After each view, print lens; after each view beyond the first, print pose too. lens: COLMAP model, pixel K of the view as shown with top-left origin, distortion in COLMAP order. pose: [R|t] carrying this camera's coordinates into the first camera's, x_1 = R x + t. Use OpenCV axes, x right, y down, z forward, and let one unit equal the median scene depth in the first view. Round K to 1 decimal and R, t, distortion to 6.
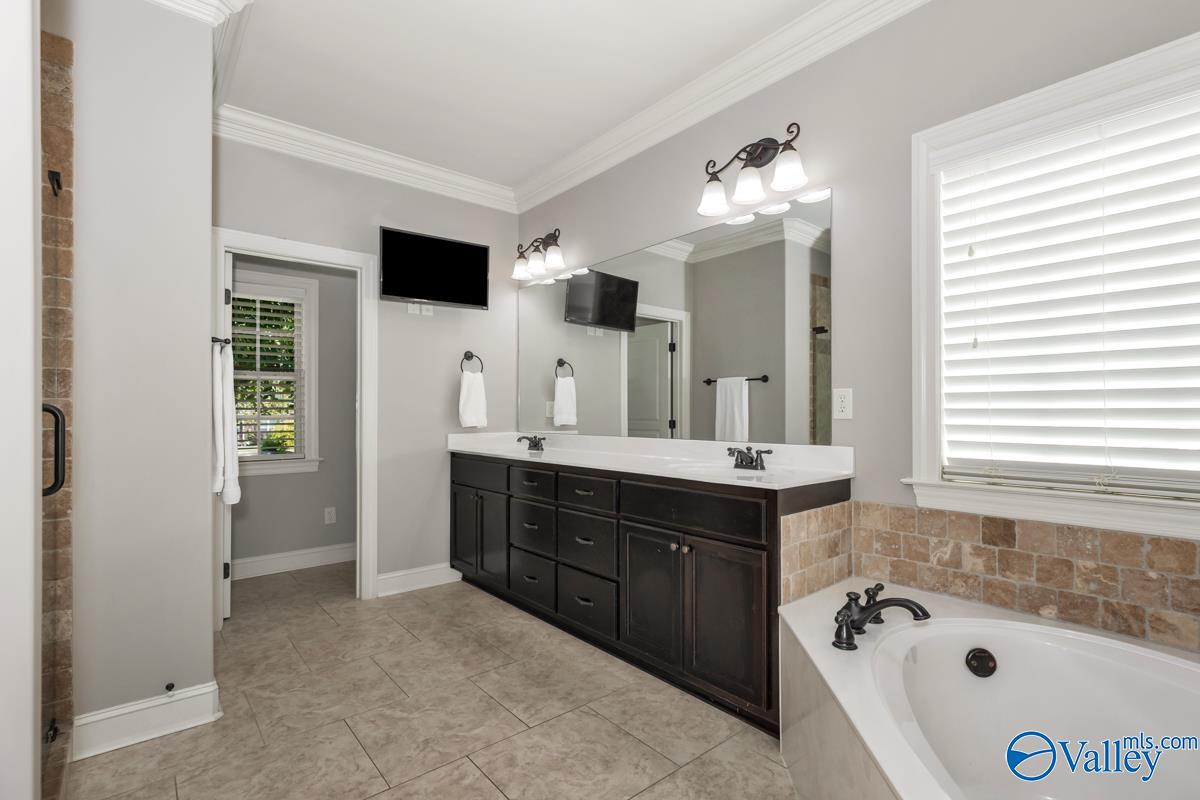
lens RADIAL K [[551.3, 0, 598.4], [0, 551.3, 407.7], [0, 0, 1]] dist [0.003714, 0.001024]
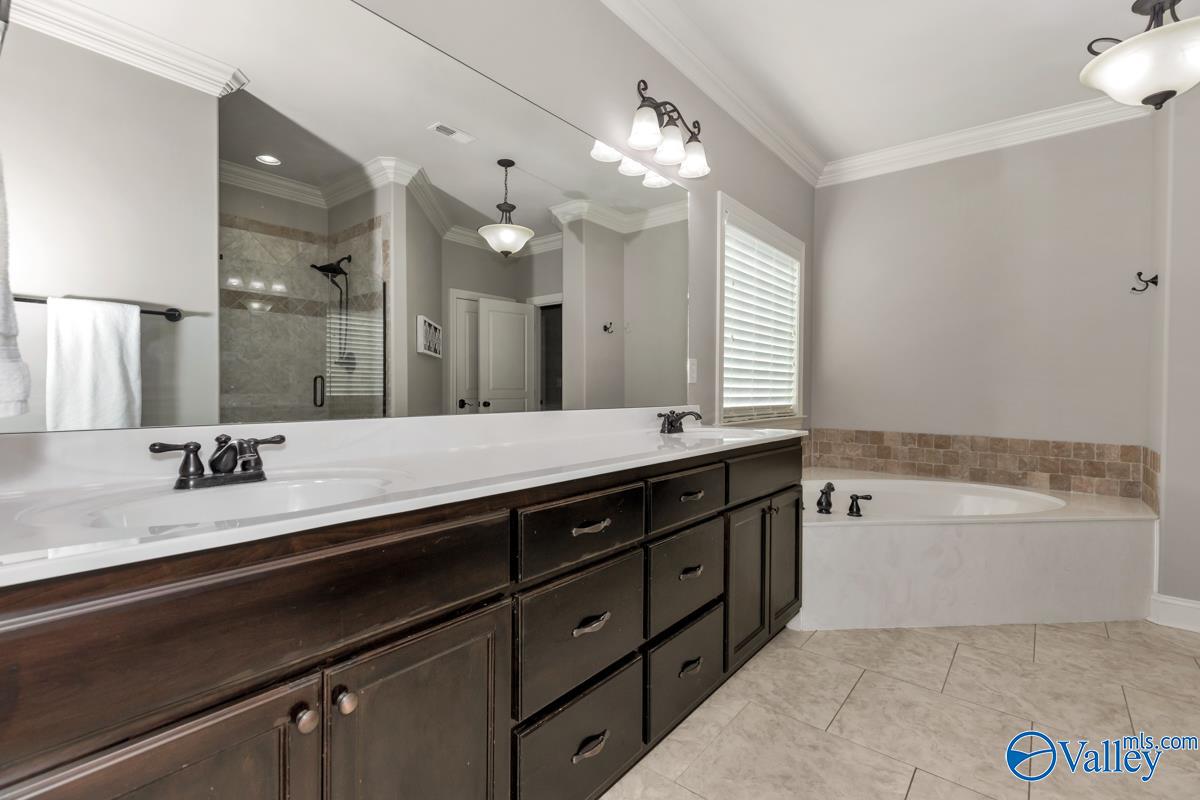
lens RADIAL K [[551.3, 0, 576.7], [0, 551.3, 391.6], [0, 0, 1]] dist [0.003714, 0.001024]
pose [[-0.174702, -0.002675, 0.984618, -0.737883], [-0.010808, 0.999941, 0.000799, 0.041331], [-0.984562, -0.010503, -0.174721, 1.464708]]
